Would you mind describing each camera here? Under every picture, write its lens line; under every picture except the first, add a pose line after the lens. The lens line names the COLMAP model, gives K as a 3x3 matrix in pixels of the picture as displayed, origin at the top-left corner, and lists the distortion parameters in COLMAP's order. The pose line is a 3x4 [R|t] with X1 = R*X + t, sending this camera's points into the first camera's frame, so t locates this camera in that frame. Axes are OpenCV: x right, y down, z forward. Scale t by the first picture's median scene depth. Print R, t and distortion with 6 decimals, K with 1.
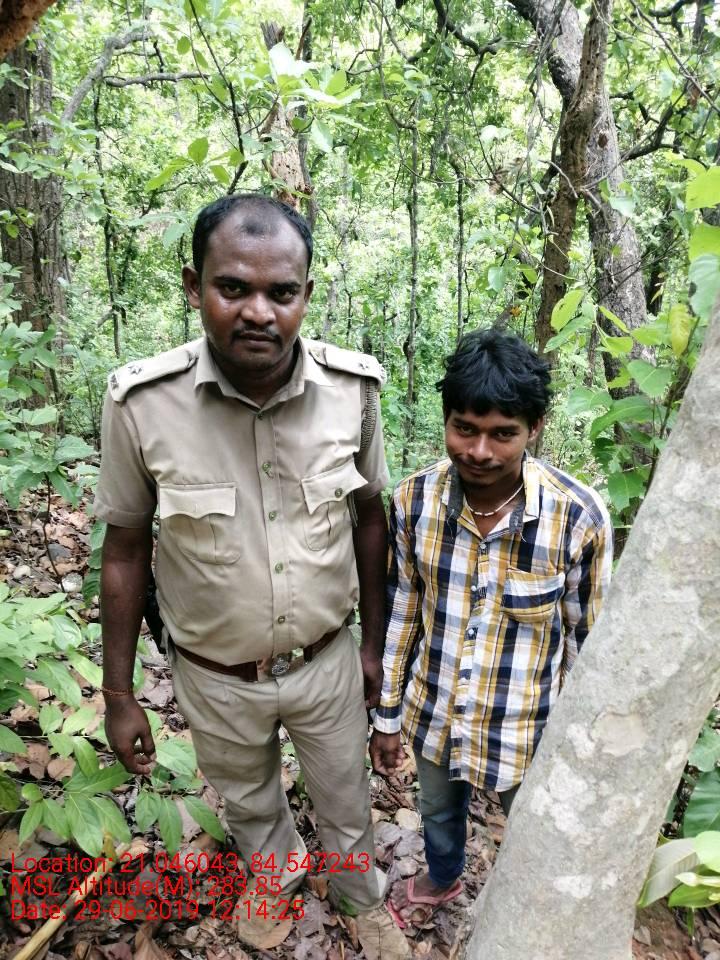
lens RADIAL K [[839.6, 0, 357.7], [0, 839.6, 482.5], [0, 0, 1]] dist [0.119649, -0.187944]
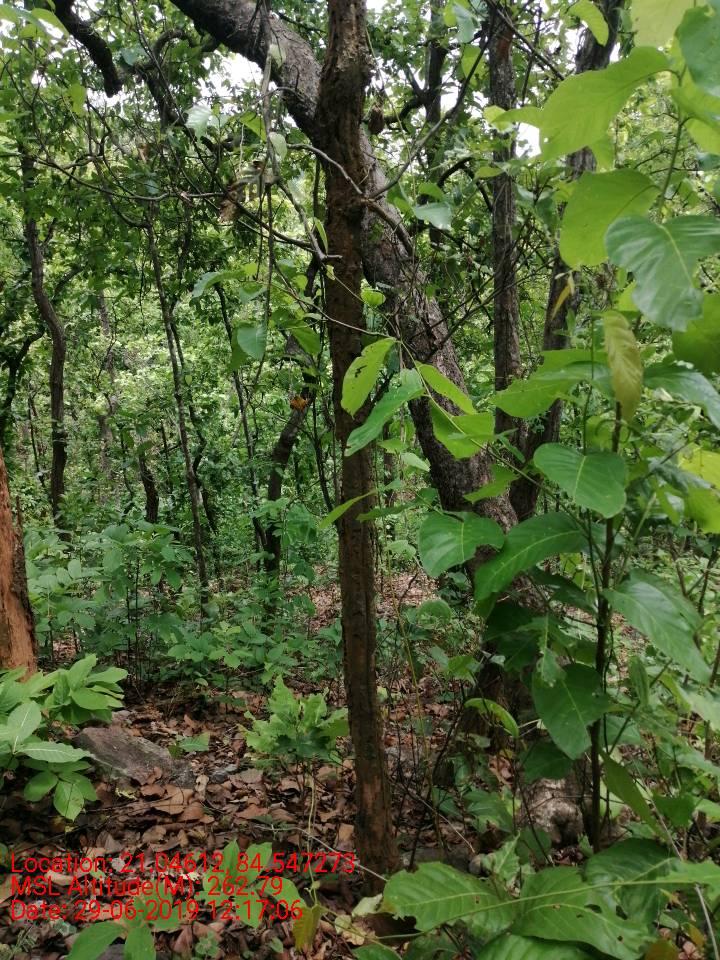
lens RADIAL K [[839.6, 0, 357.7], [0, 839.6, 482.5], [0, 0, 1]] dist [0.119649, -0.187944]
pose [[0.961999, -0.145550, 0.231028, 0.033005], [0.176186, 0.977265, -0.117948, -0.026253], [-0.208608, 0.154169, 0.965771, 0.170400]]
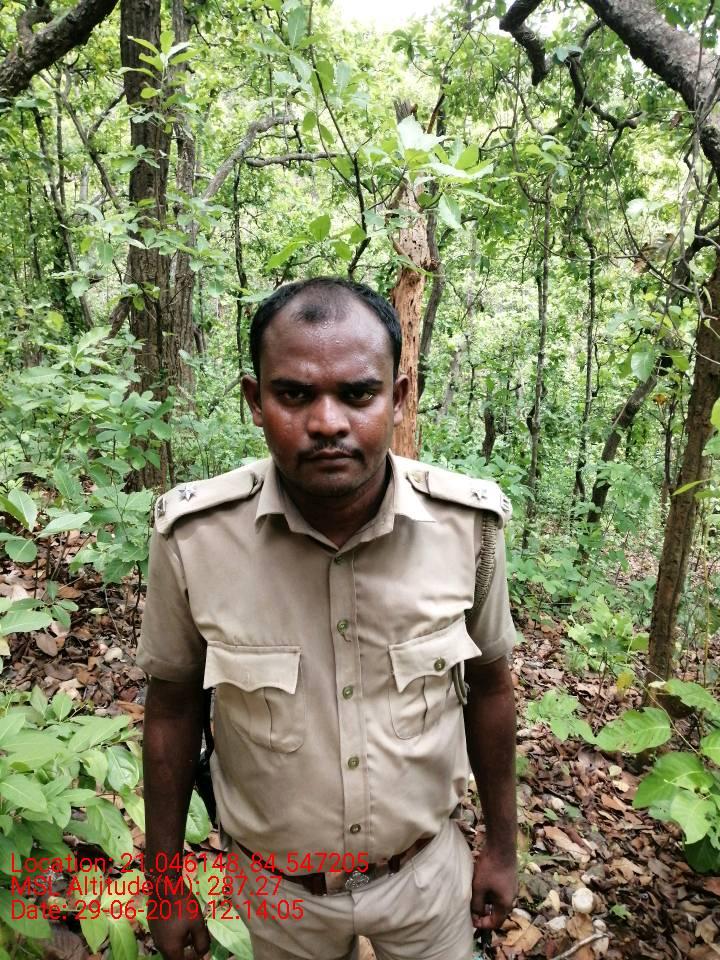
lens RADIAL K [[849.5, 0, 362.6], [0, 849.5, 473.8], [0, 0, 1]] dist [0.098859, -0.195331]
pose [[0.990287, 0.038288, -0.133659, 0.000934], [-0.050033, 0.995069, -0.085643, -0.012734], [0.129721, 0.091499, 0.987320, 0.032290]]
